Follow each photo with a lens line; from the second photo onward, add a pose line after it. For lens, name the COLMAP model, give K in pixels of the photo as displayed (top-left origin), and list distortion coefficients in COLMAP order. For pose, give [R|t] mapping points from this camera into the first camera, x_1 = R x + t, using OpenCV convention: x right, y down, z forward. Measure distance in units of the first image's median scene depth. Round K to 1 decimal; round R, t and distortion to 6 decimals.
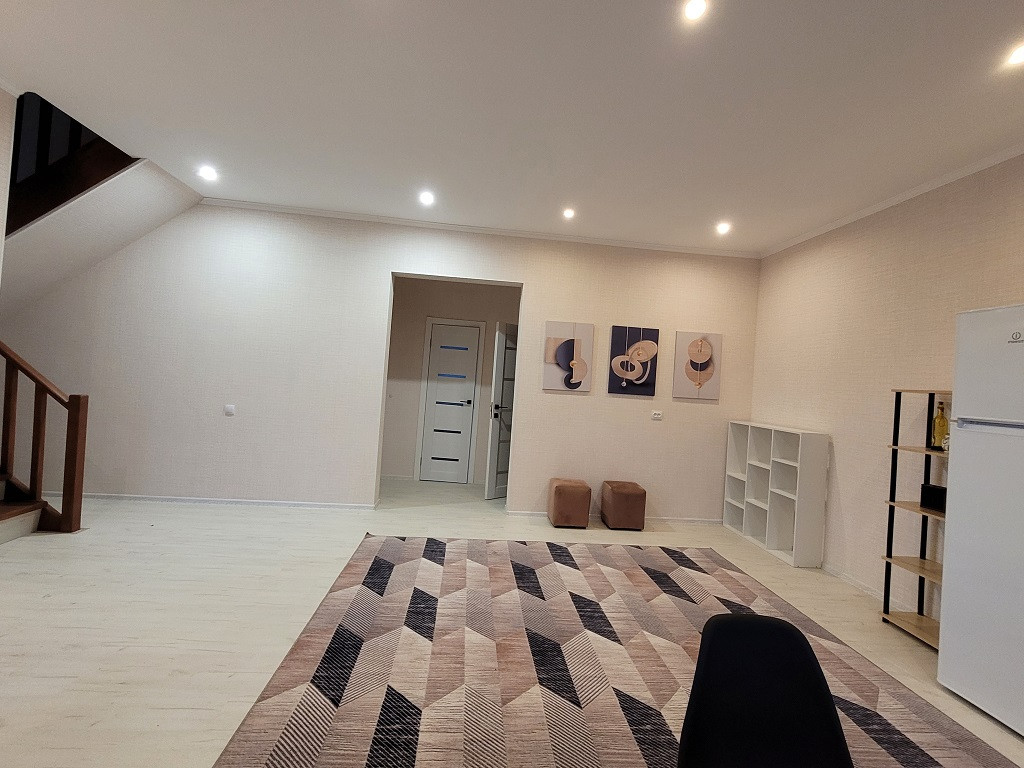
lens RADIAL K [[477.6, 0, 514.1], [0, 477.6, 378.7], [0, 0, 1]] dist [0.001148, 0.000033]
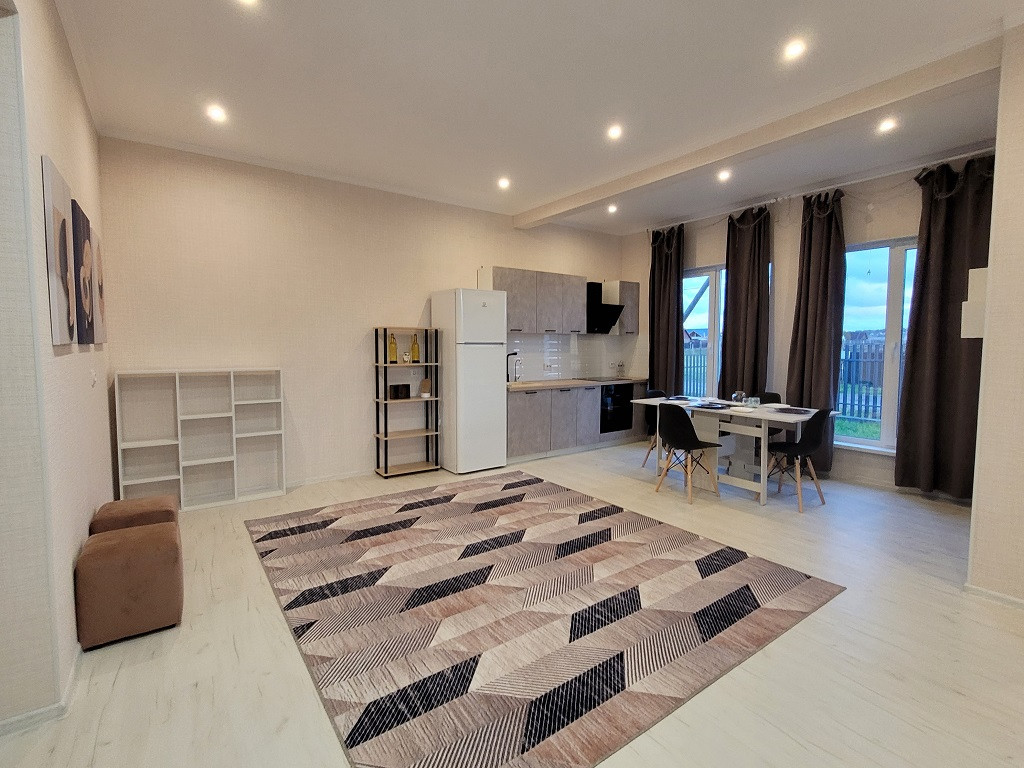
lens RADIAL K [[477.6, 0, 514.1], [0, 477.6, 378.7], [0, 0, 1]] dist [0.001148, 0.000033]
pose [[-0.498531, -0.132777, 0.856643, -0.641462], [-0.043073, 0.990774, 0.128500, -0.024003], [-0.865801, 0.027163, -0.499650, 1.273883]]
